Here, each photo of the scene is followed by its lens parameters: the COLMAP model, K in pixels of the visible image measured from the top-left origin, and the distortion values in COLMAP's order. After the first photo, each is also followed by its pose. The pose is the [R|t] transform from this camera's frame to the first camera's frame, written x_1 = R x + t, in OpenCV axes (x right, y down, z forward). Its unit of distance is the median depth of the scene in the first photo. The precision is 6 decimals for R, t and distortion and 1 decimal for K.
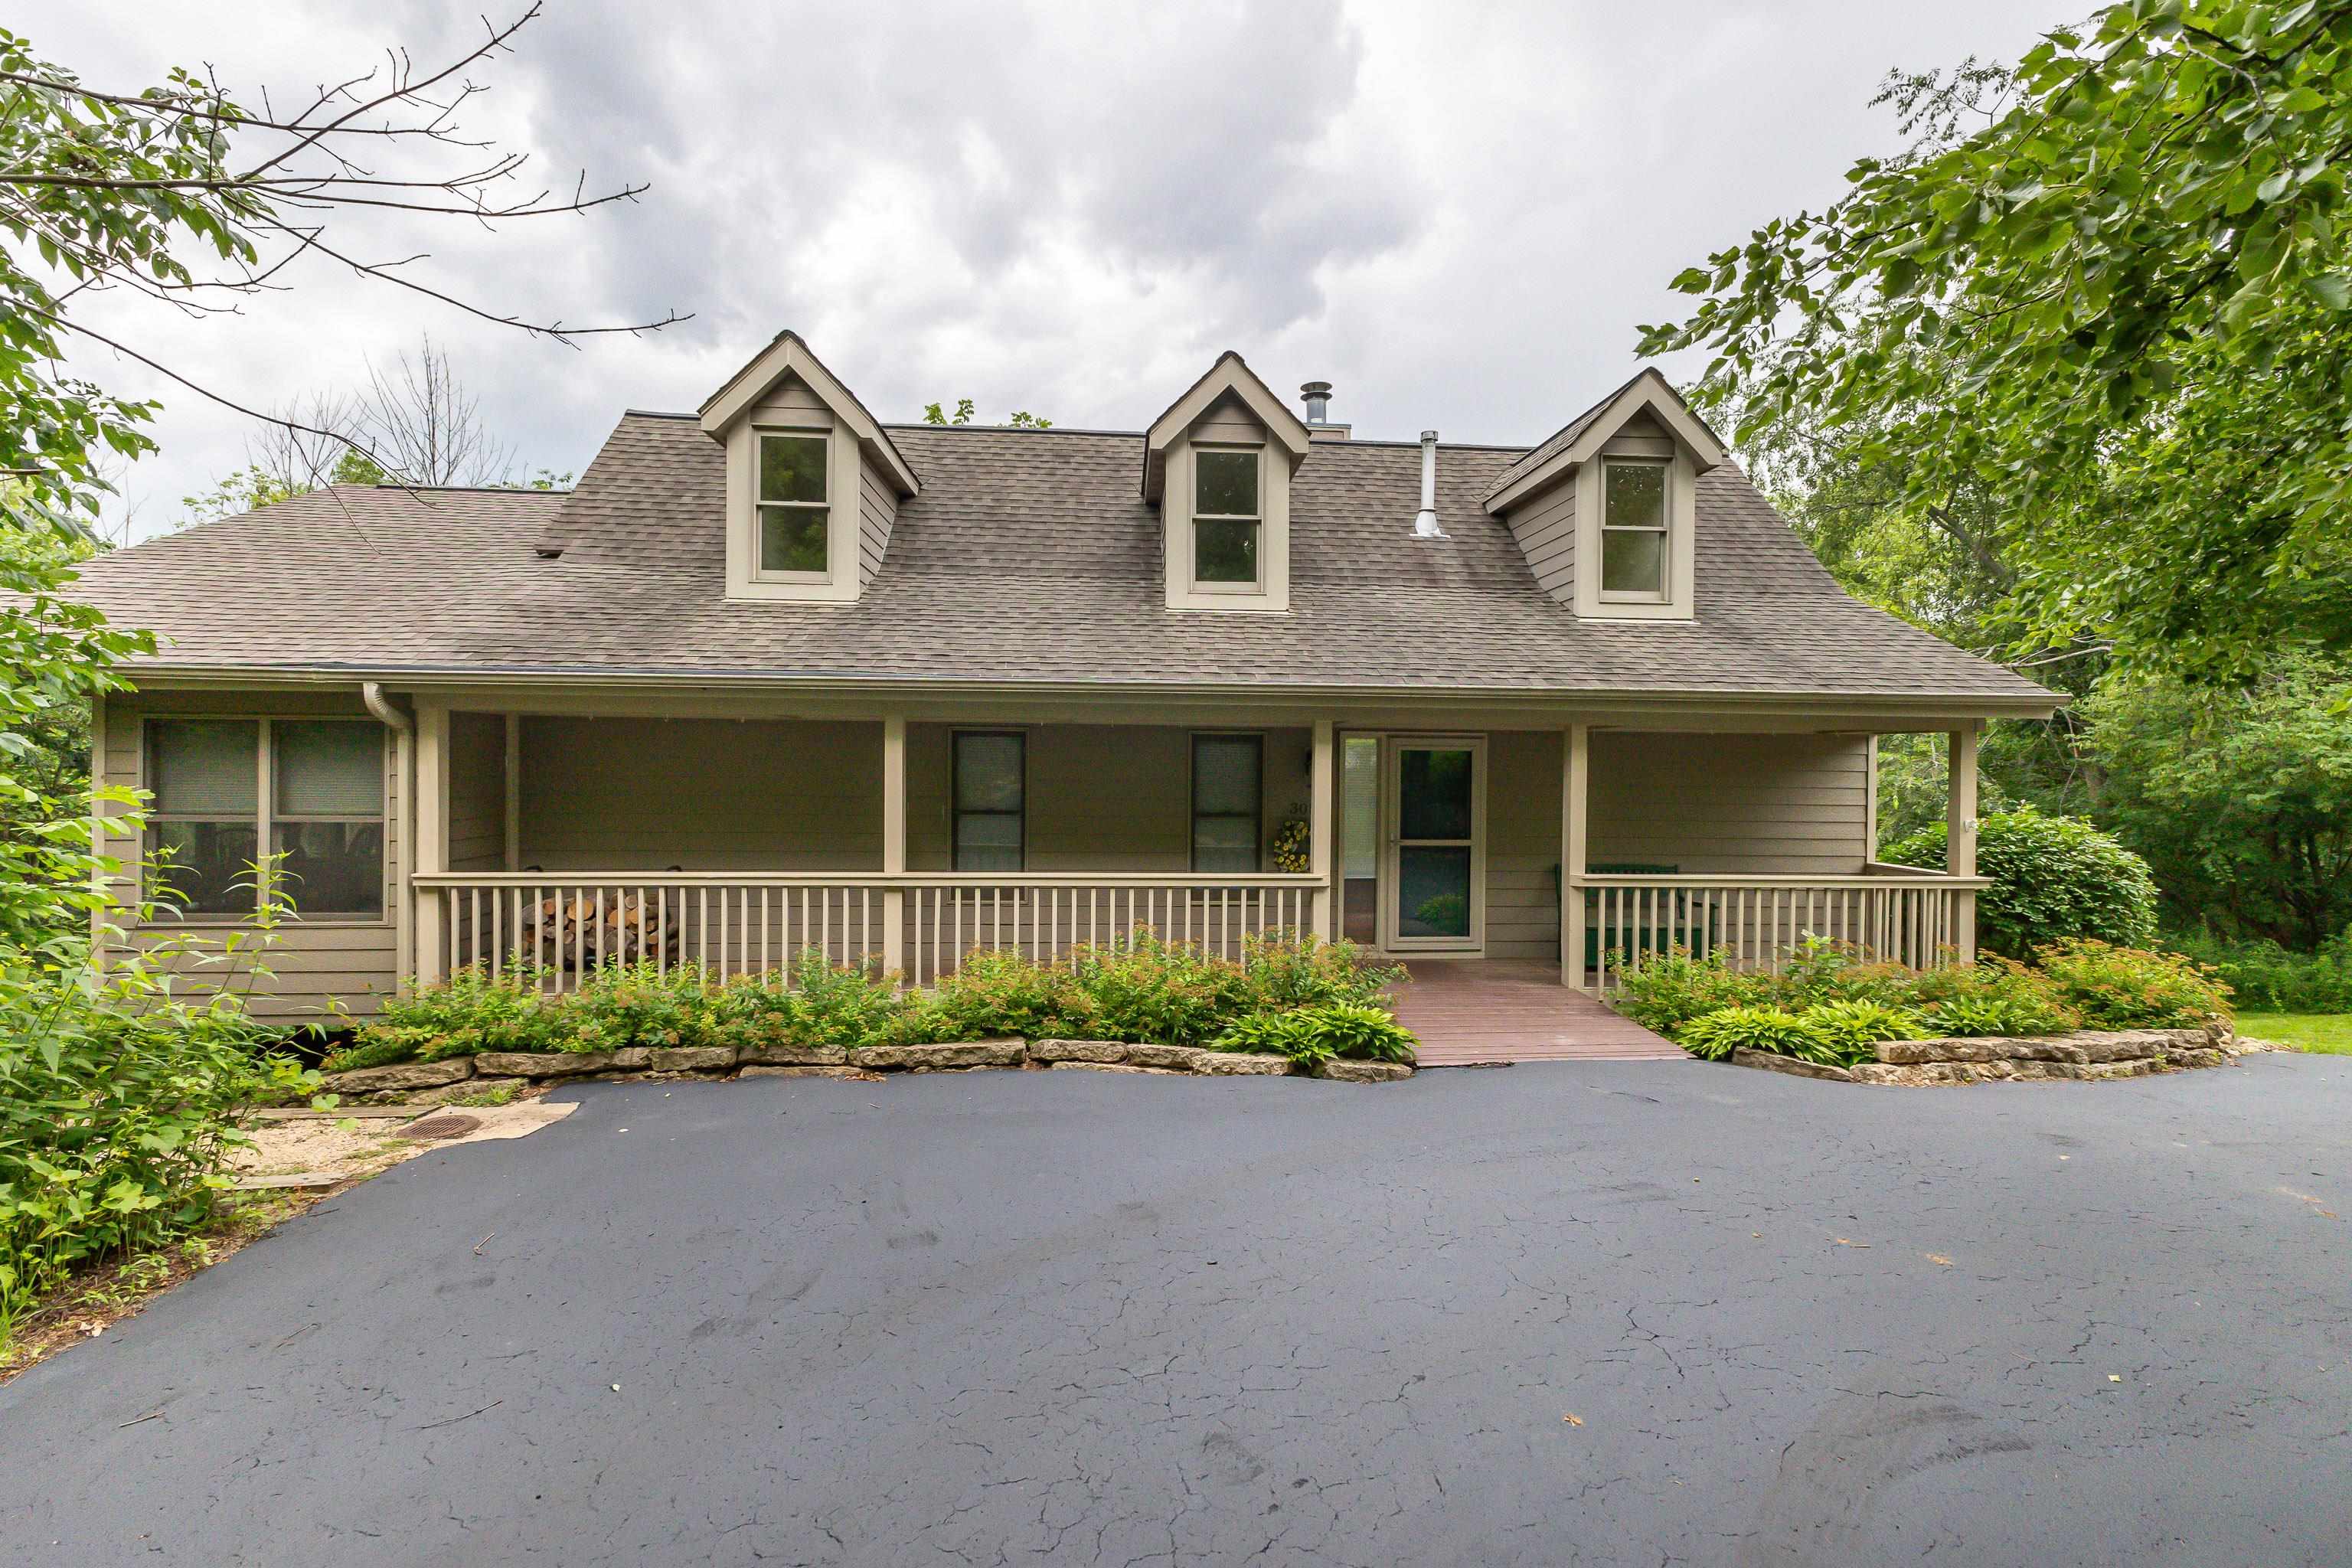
lens RADIAL K [[1023.1, 0, 1176.0], [0, 1023.1, 784.0], [0, 0, 1]] dist [0.009721, 0.000190]
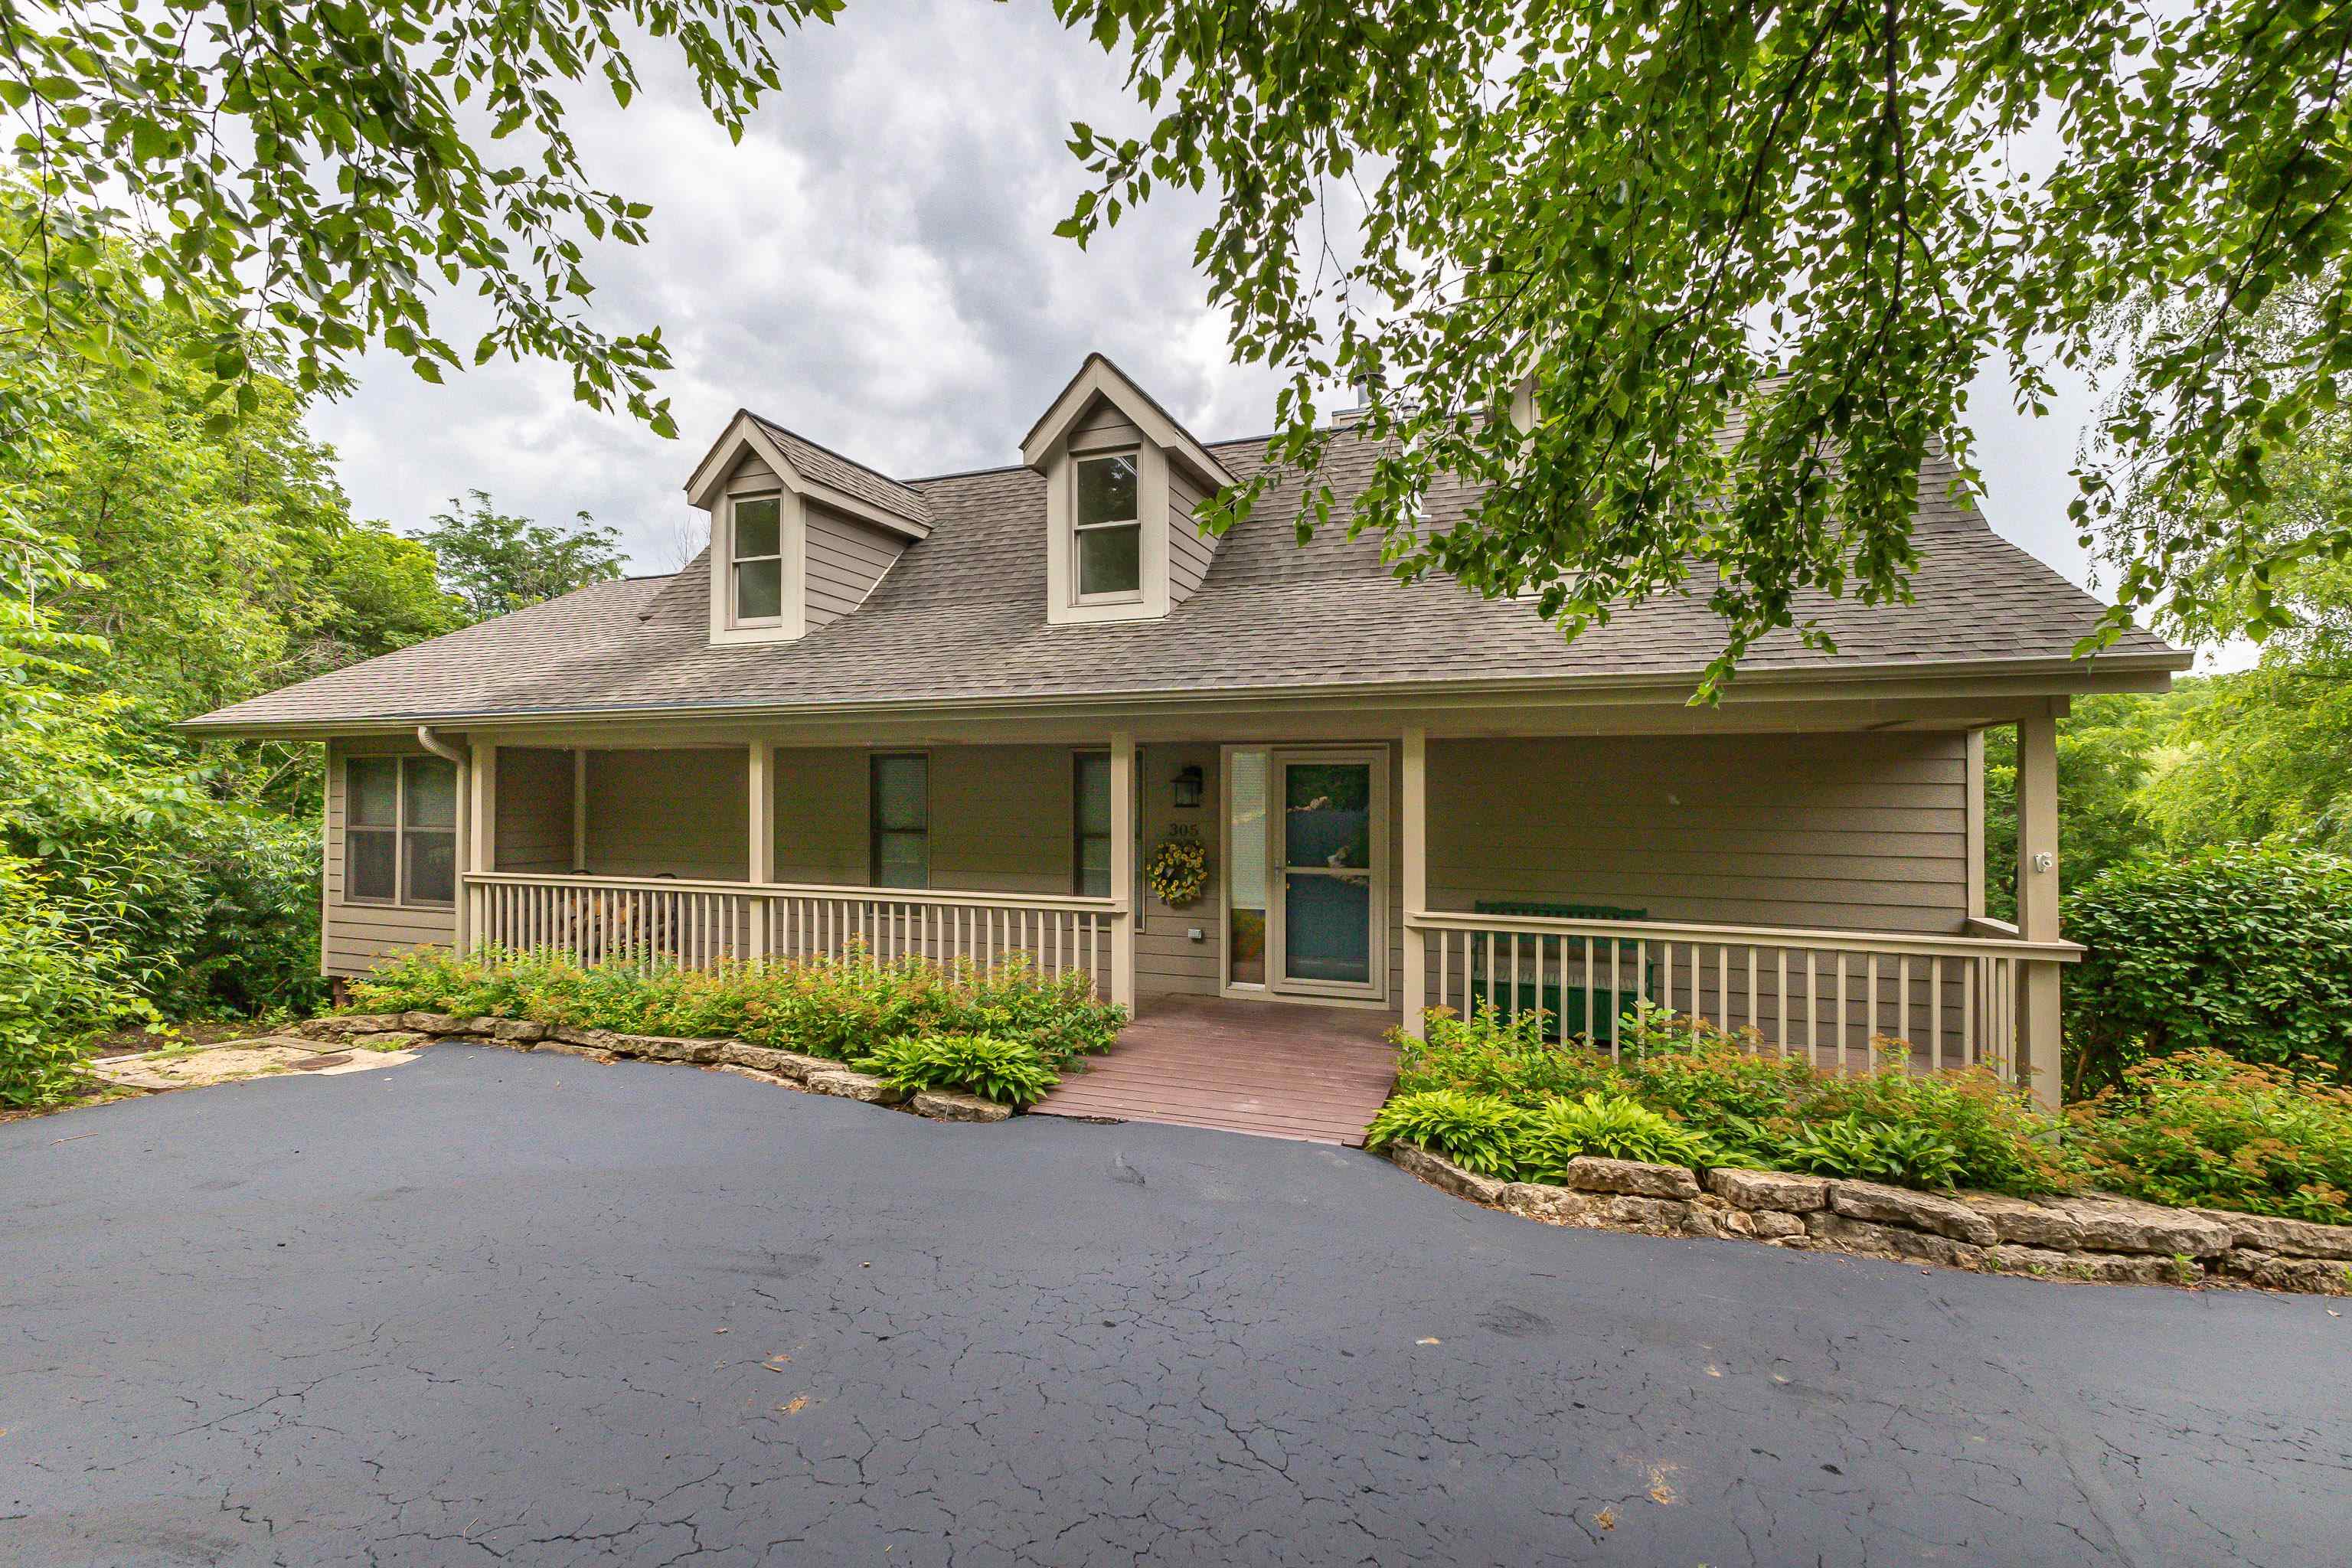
lens RADIAL K [[1016.5, 0, 1177.8], [0, 1016.5, 796.0], [0, 0, 1]] dist [0.011305, -0.000193]
pose [[0.906632, -0.006567, -0.421872, 0.625820], [-0.003967, 0.999702, -0.024088, 0.018646], [0.421905, 0.023513, 0.906335, 0.210027]]
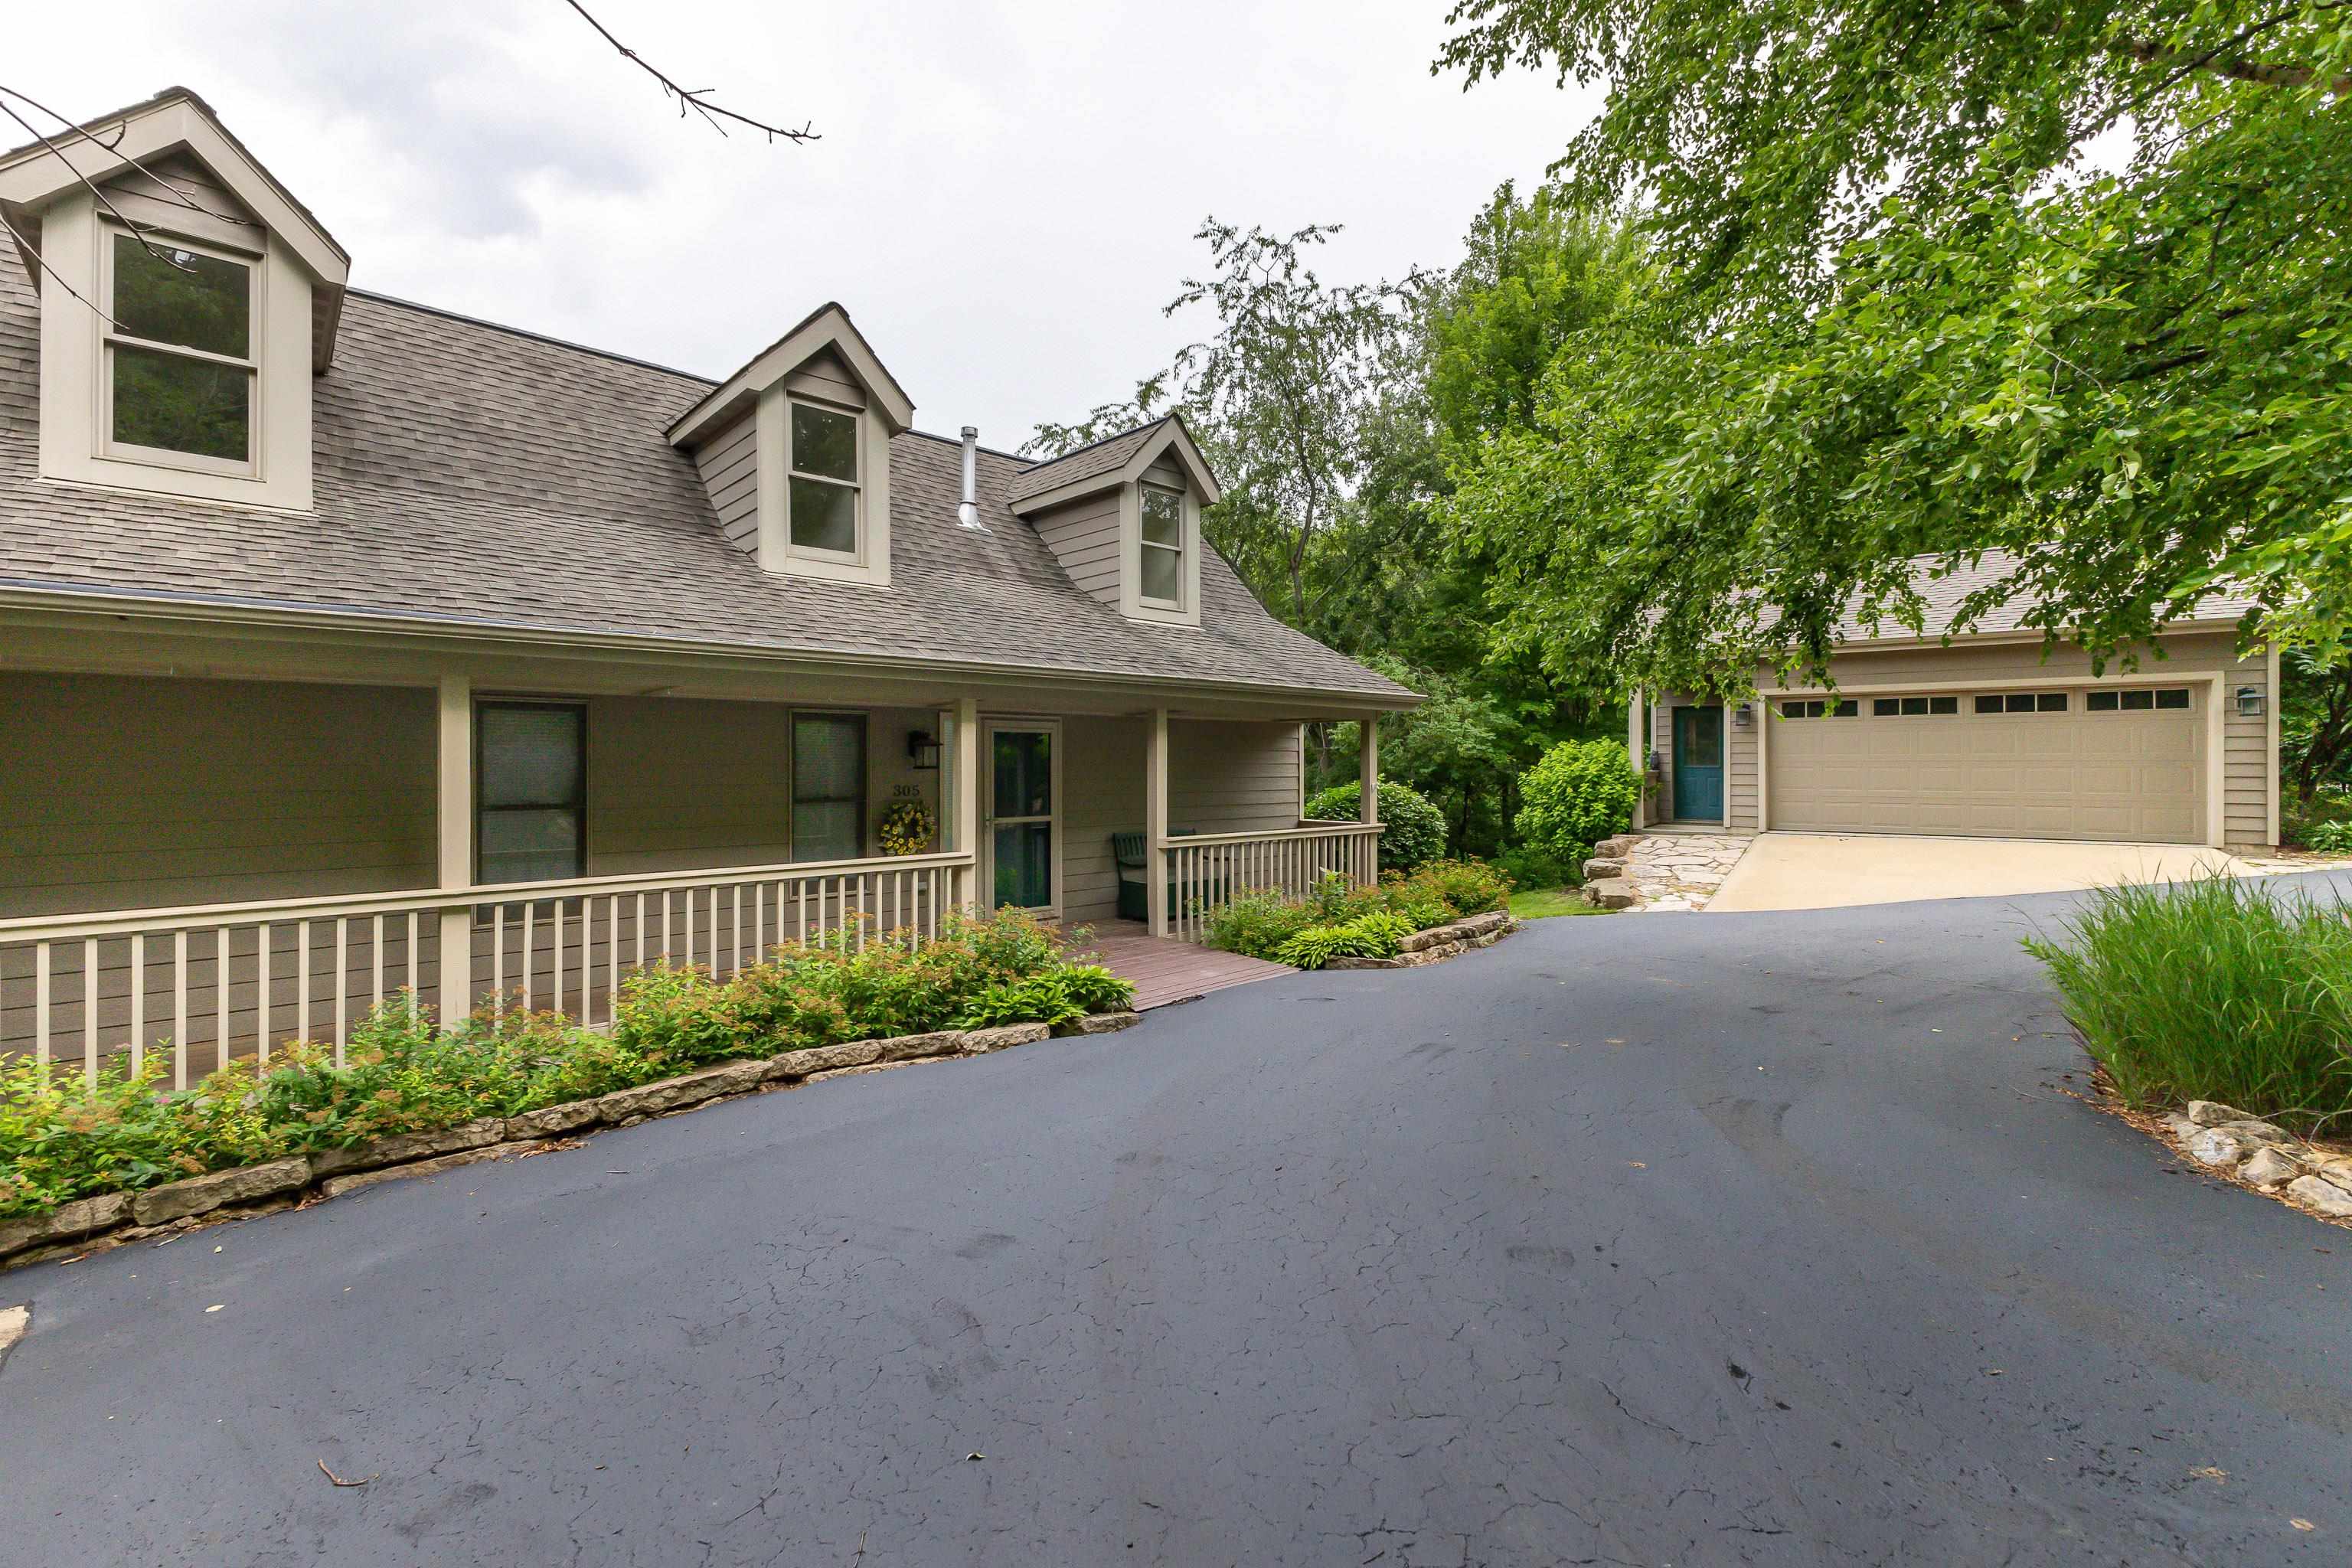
lens RADIAL K [[1018.2, 0, 1180.7], [0, 1018.2, 771.4], [0, 0, 1]] dist [0.011173, -0.000857]
pose [[0.774899, -0.017028, 0.631856, -0.353961], [0.025441, 0.999667, -0.004261, 0.020443], [-0.631573, 0.019376, 0.775074, 0.100457]]
